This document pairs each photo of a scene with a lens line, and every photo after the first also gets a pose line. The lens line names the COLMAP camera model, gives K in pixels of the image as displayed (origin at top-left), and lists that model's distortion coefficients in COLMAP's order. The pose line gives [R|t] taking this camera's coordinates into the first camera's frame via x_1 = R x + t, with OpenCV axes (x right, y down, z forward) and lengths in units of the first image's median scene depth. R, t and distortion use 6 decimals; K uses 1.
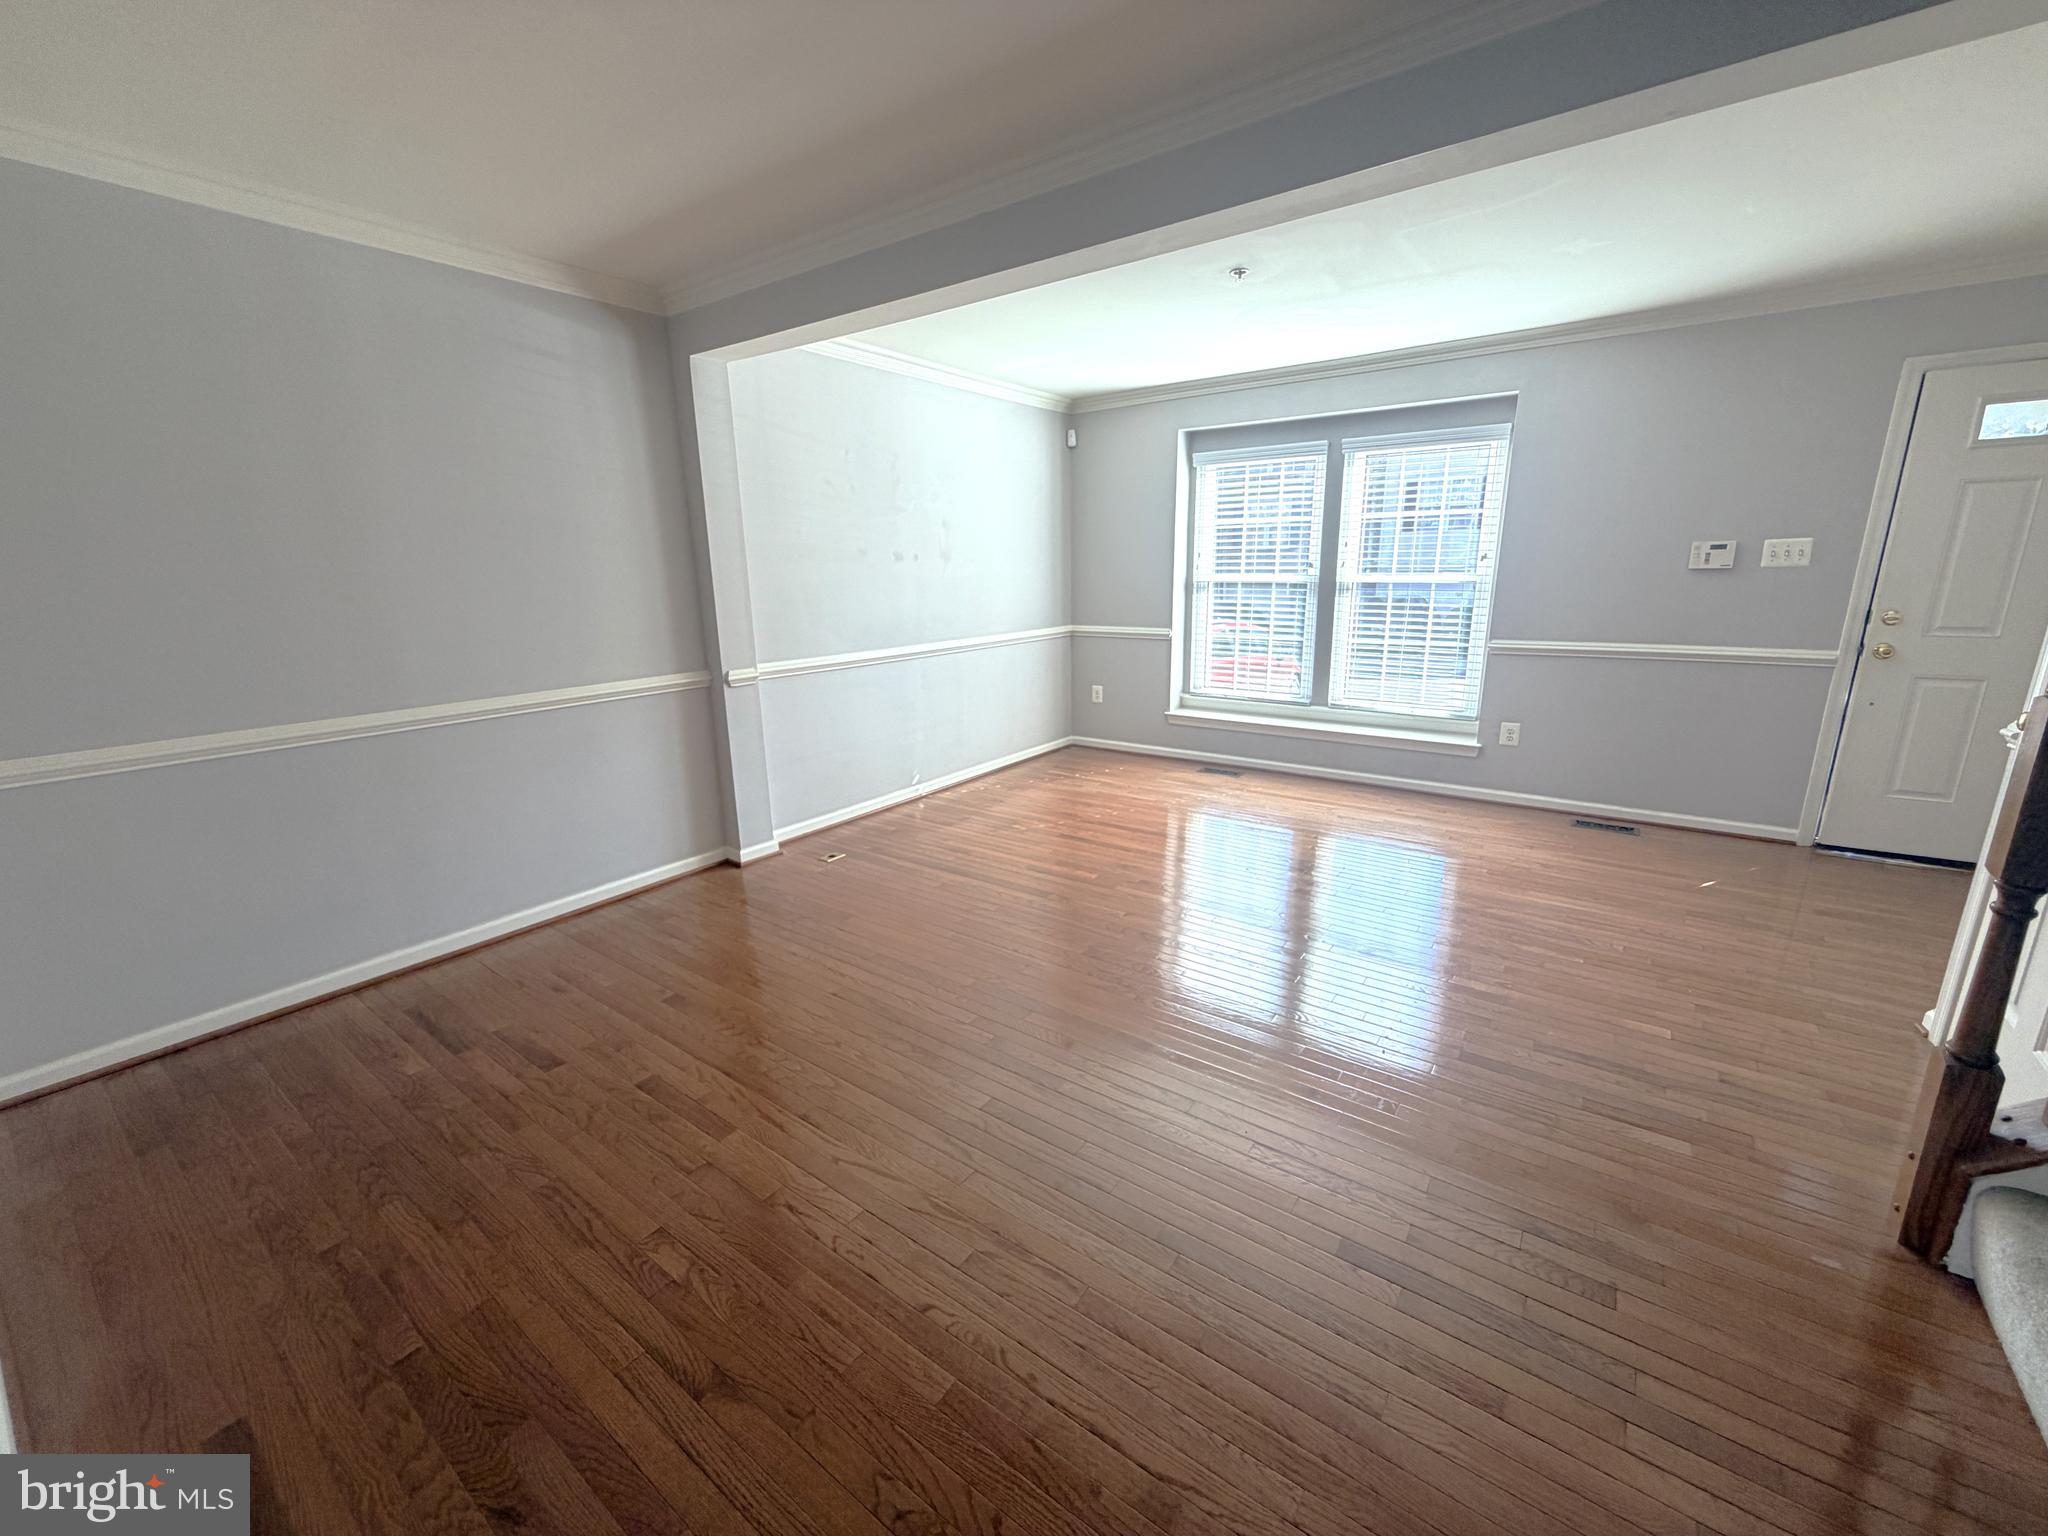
lens RADIAL K [[815.6, 0, 1026.3], [0, 815.6, 774.5], [0, 0, 1]] dist [-0.000540, 0.000307]
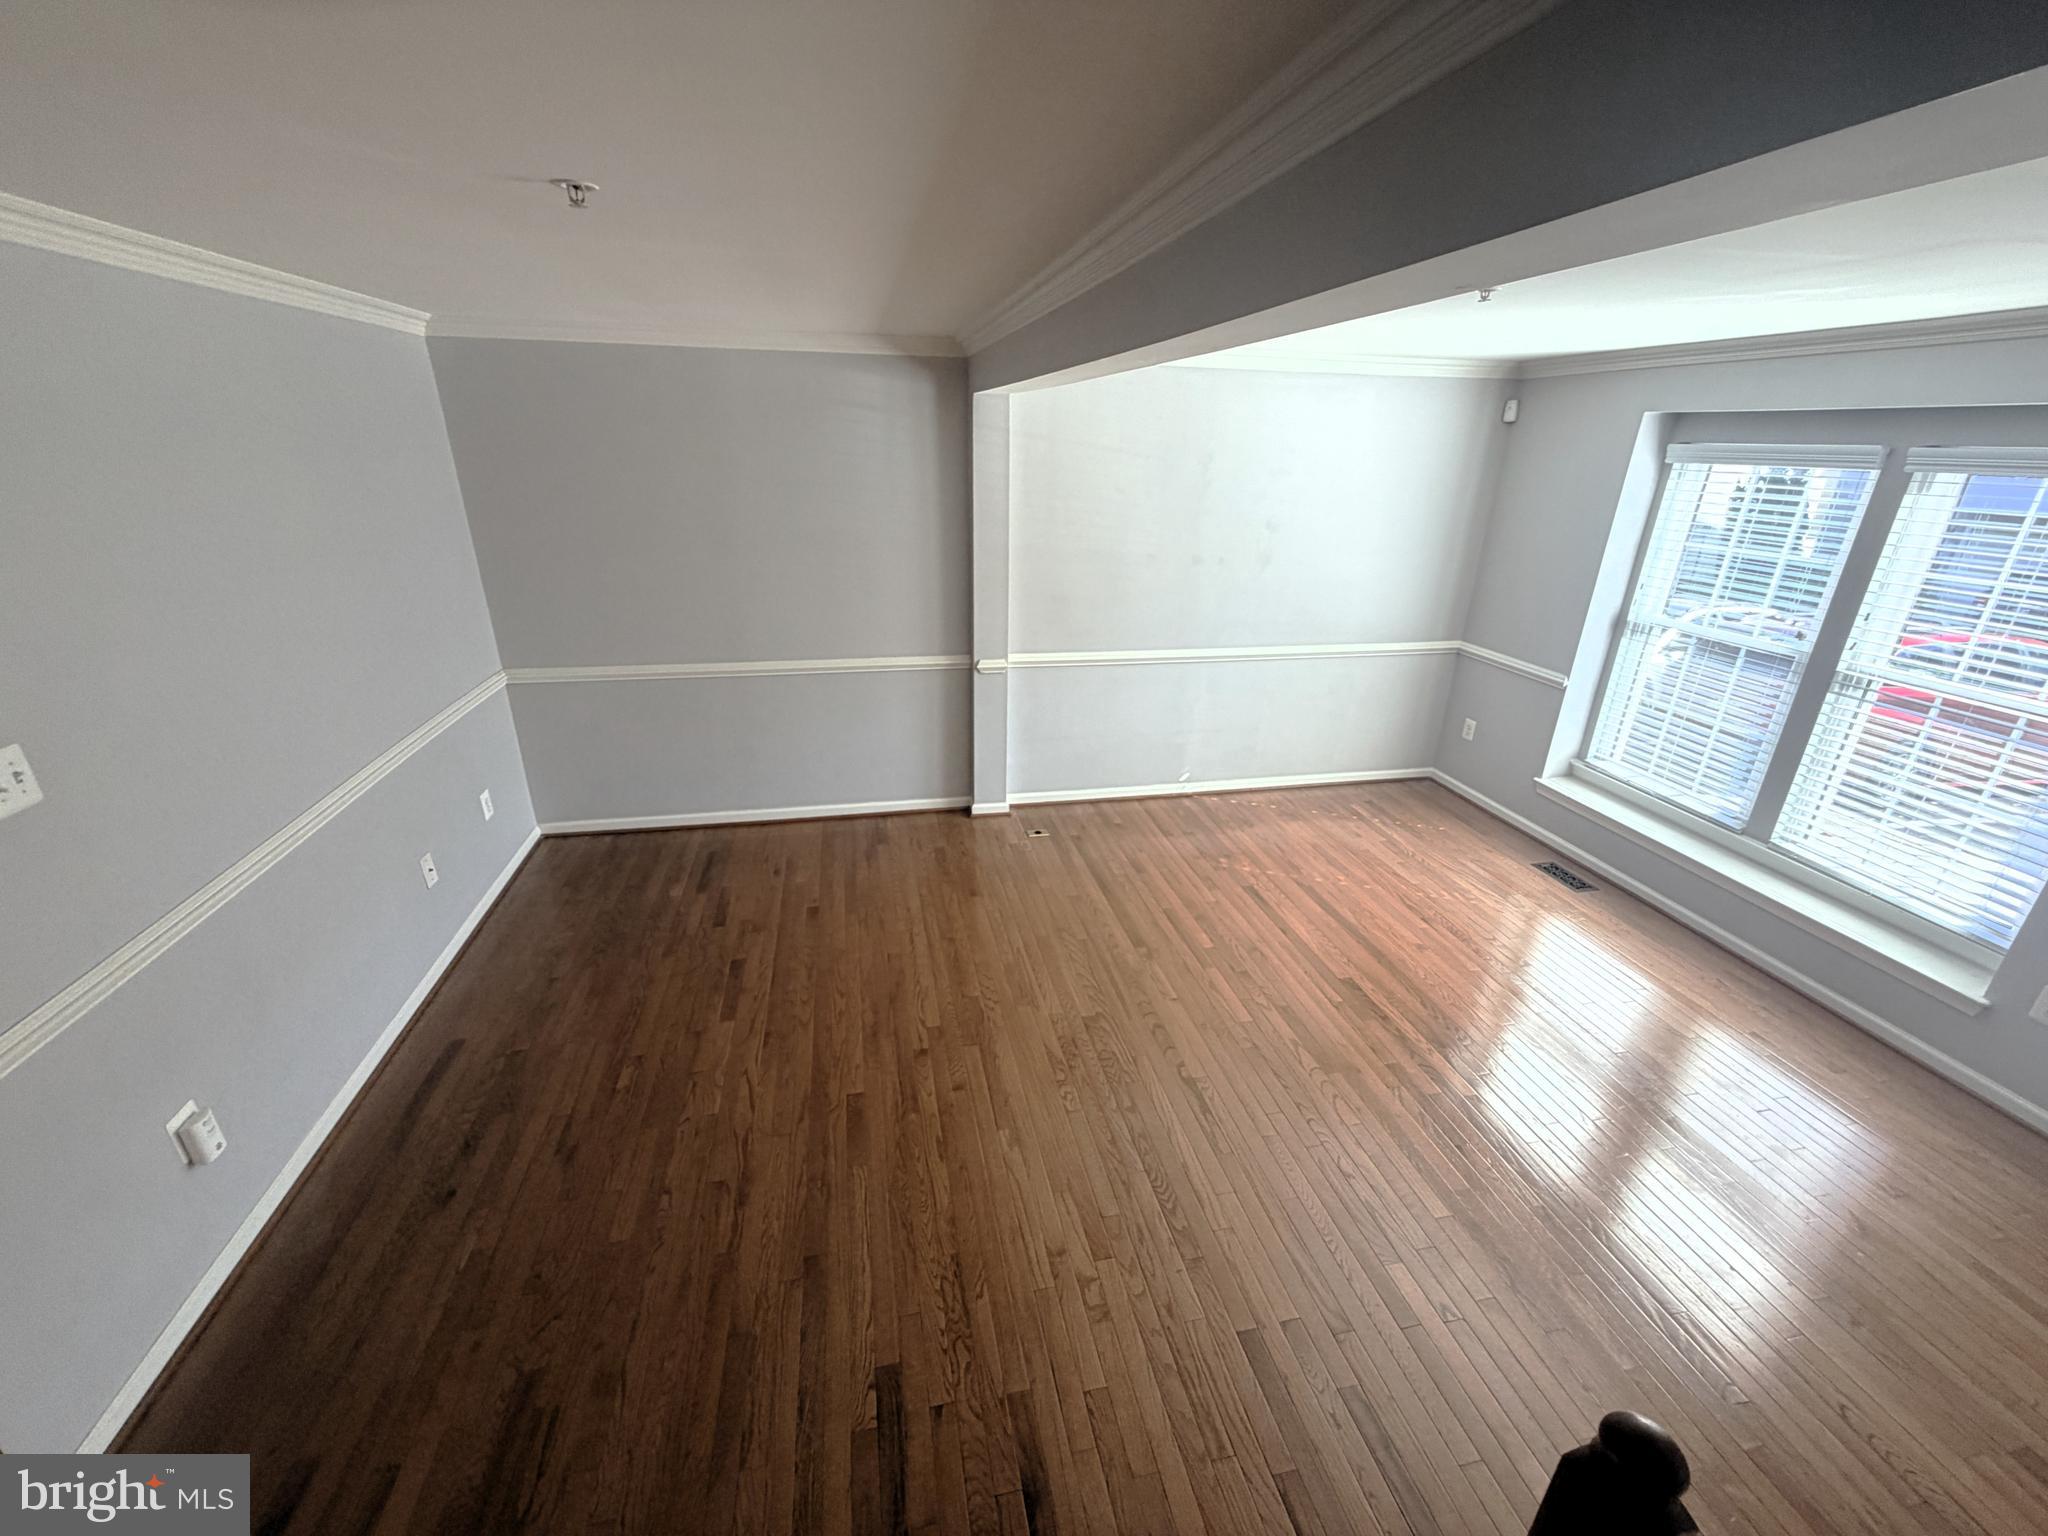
lens RADIAL K [[815.6, 0, 1014.7], [0, 815.6, 778.8], [0, 0, 1]] dist [-0.000540, 0.000307]
pose [[0.739089, 0.289809, -0.608078, 0.358723], [-0.202417, 0.956549, 0.209861, -0.178415], [0.642476, -0.032020, 0.765637, 0.097616]]
